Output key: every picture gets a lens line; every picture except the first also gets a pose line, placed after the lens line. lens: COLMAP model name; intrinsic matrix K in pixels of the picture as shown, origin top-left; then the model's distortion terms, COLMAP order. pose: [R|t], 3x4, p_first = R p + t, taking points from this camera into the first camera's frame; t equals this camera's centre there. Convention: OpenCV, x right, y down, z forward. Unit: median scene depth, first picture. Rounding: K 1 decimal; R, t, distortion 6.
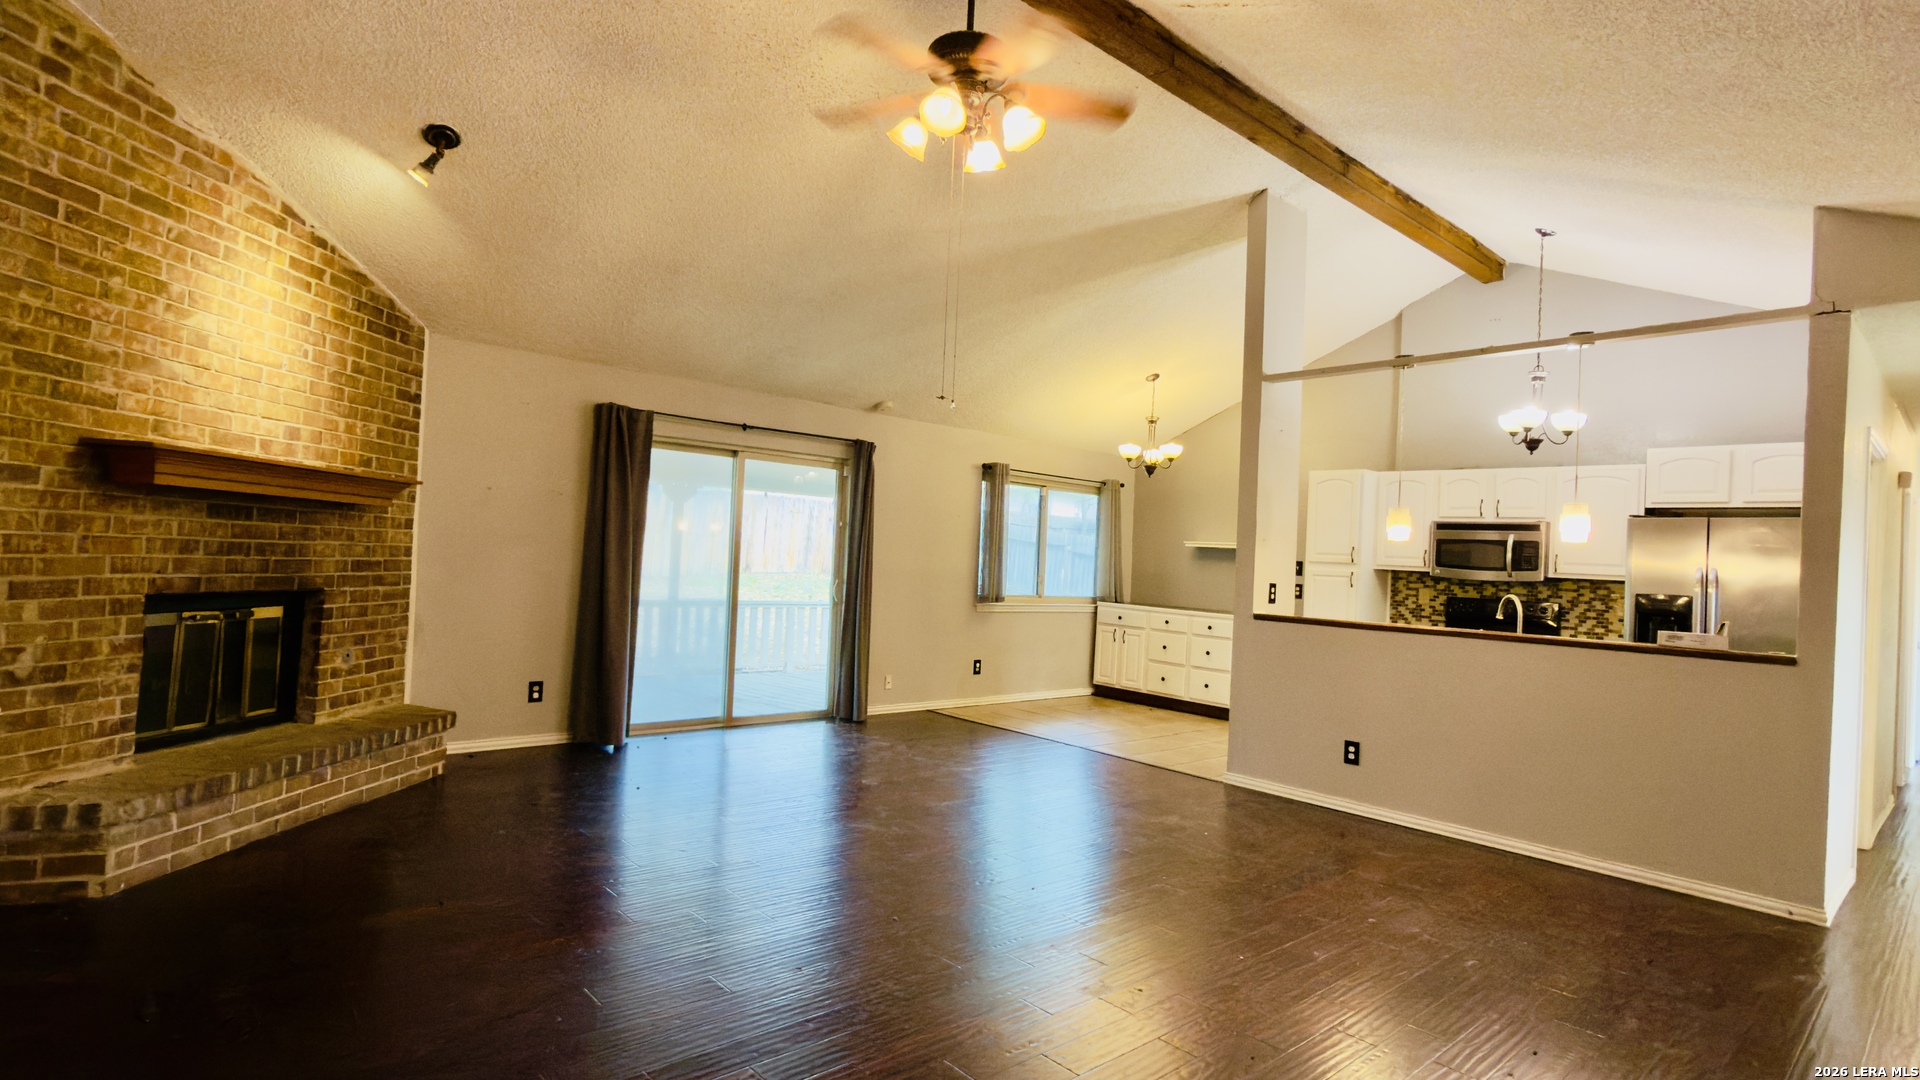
lens RADIAL K [[943.3, 0, 960.0], [0, 943.3, 540.0], [0, 0, 1]] dist [-0.001758, -0.000385]
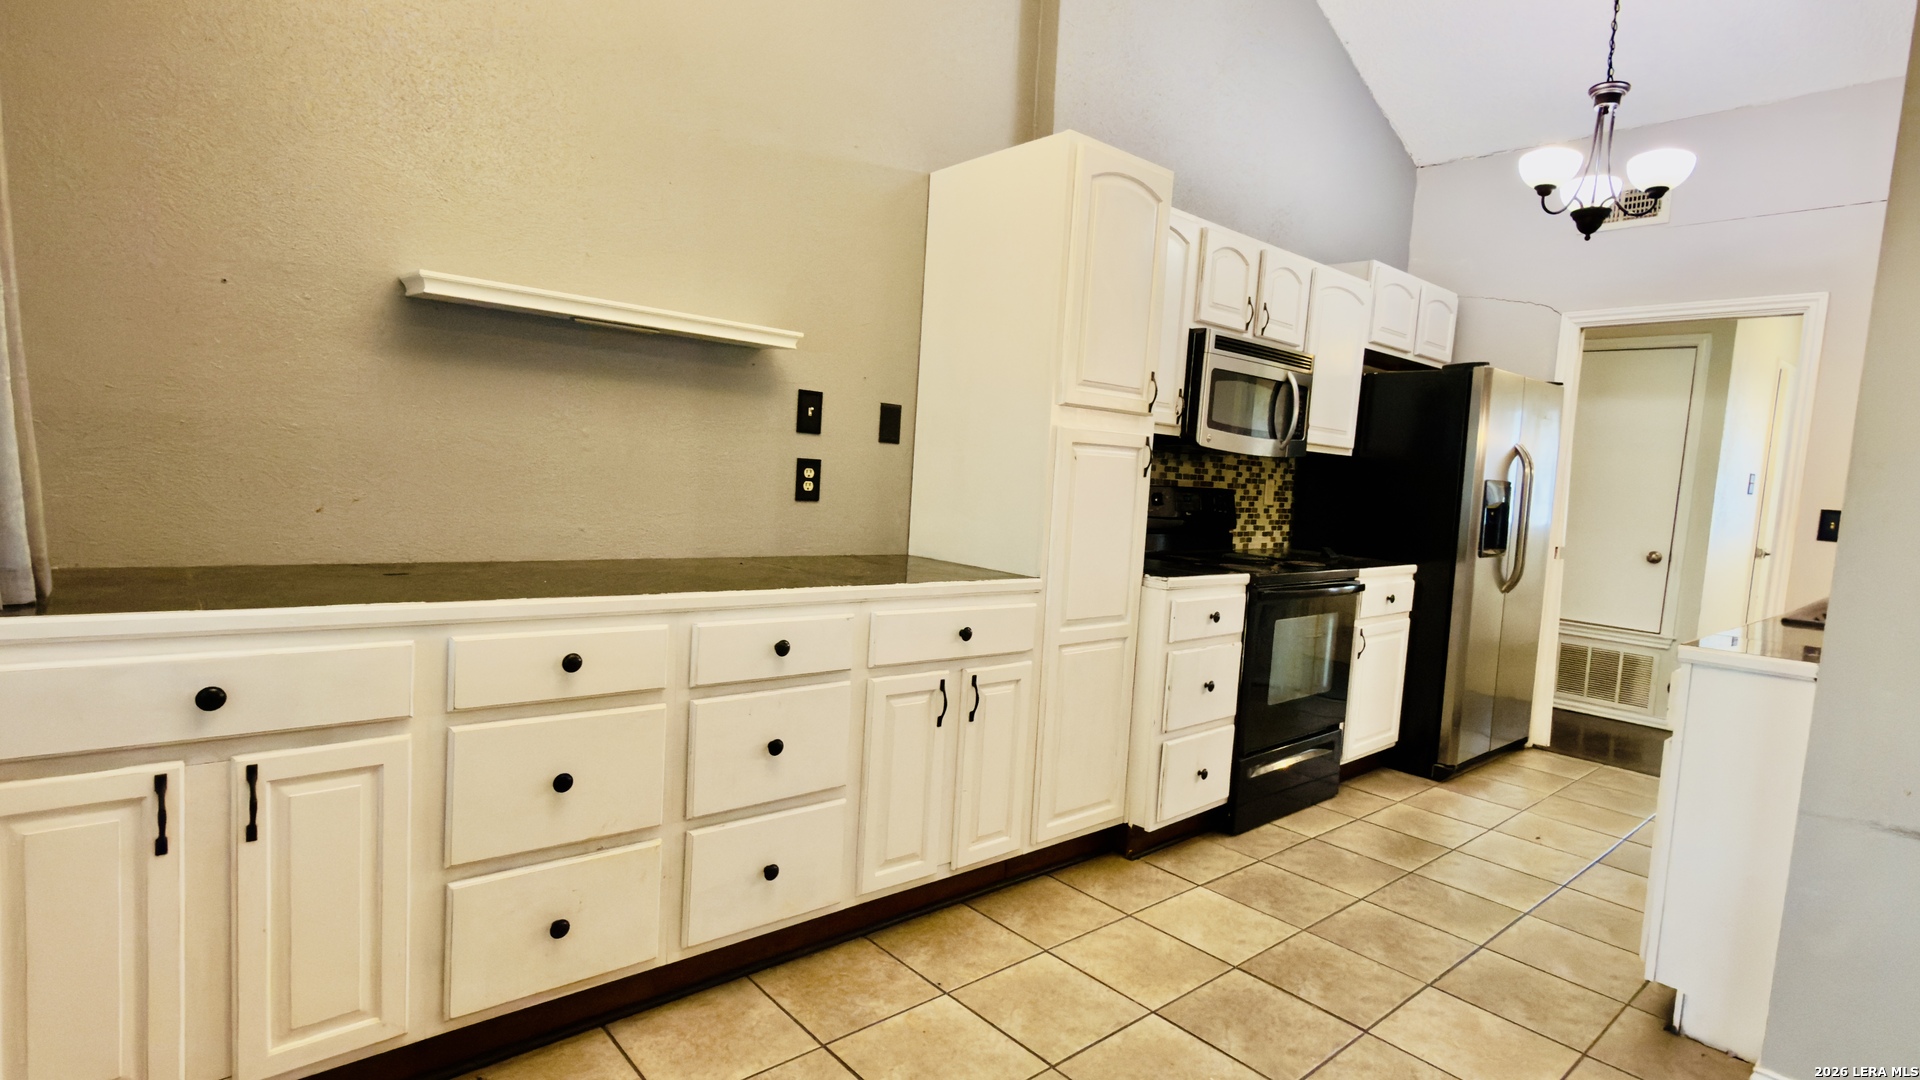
lens RADIAL K [[943.3, 0, 960.0], [0, 943.3, 540.0], [0, 0, 1]] dist [-0.001758, -0.000385]
pose [[0.014560, -0.129162, 0.991517, 0.023996], [-0.079036, 0.988370, 0.129912, 0.034686], [-0.996765, -0.080257, 0.004182, 1.191437]]
